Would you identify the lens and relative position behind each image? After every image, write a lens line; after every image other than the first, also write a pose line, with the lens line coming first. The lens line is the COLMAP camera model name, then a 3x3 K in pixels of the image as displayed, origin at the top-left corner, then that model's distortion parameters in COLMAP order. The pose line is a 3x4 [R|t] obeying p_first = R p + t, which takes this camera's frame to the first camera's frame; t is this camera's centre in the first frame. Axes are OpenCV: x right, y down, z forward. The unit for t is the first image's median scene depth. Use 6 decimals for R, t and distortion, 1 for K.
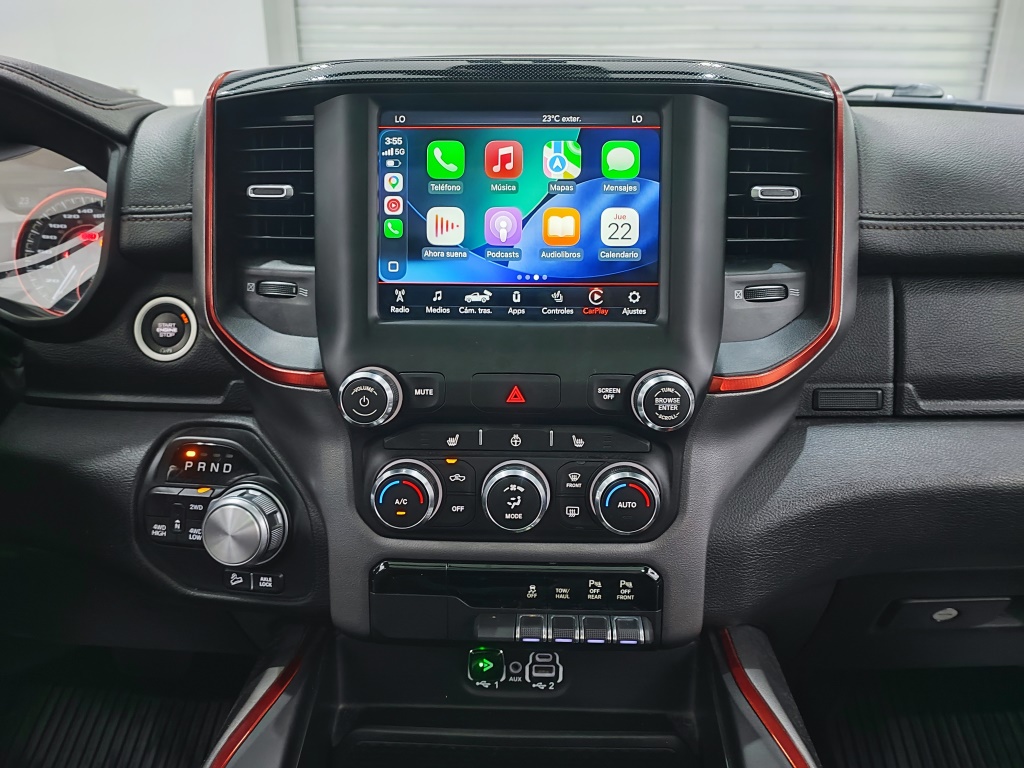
lens RADIAL K [[745.9, 0, 512.0], [0, 745.9, 384.0], [0, 0, 1]] dist [0.032106, 0.002607]
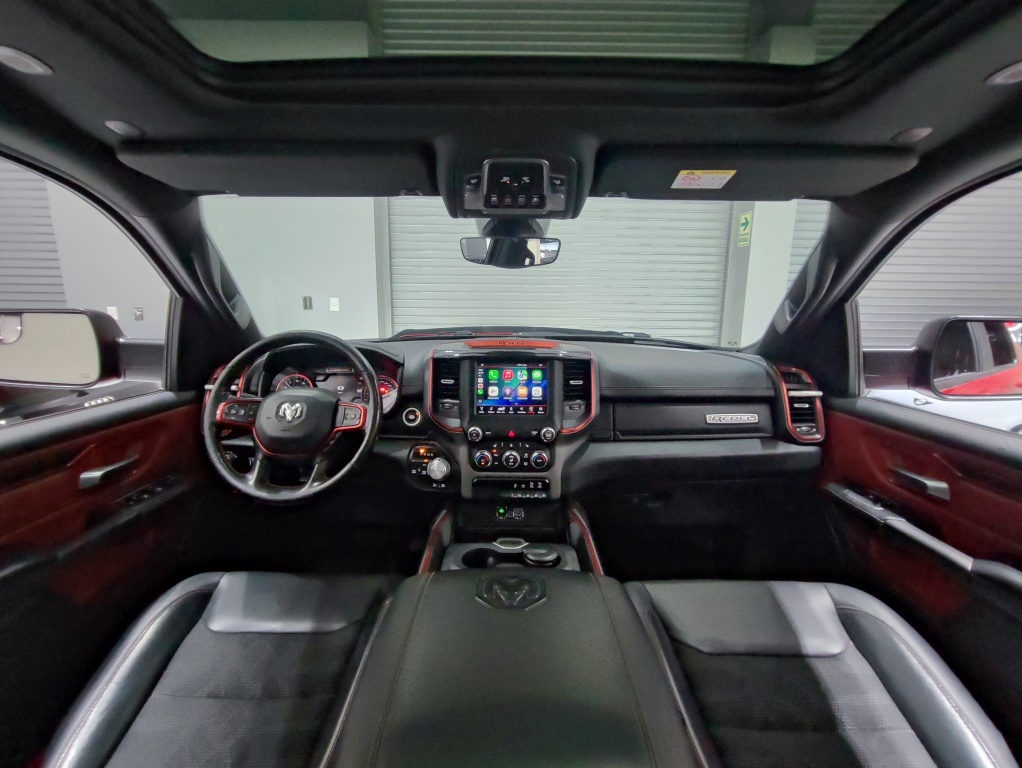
lens RADIAL K [[421.2, 0, 511.0], [0, 421.2, 384.0], [0, 0, 1]] dist [-0.000031, 0.000000]
pose [[0.999043, 0.002360, 0.043677, -0.091459], [0.004000, 0.989427, -0.144977, 0.076102], [-0.043557, 0.145013, 0.988471, -1.206789]]
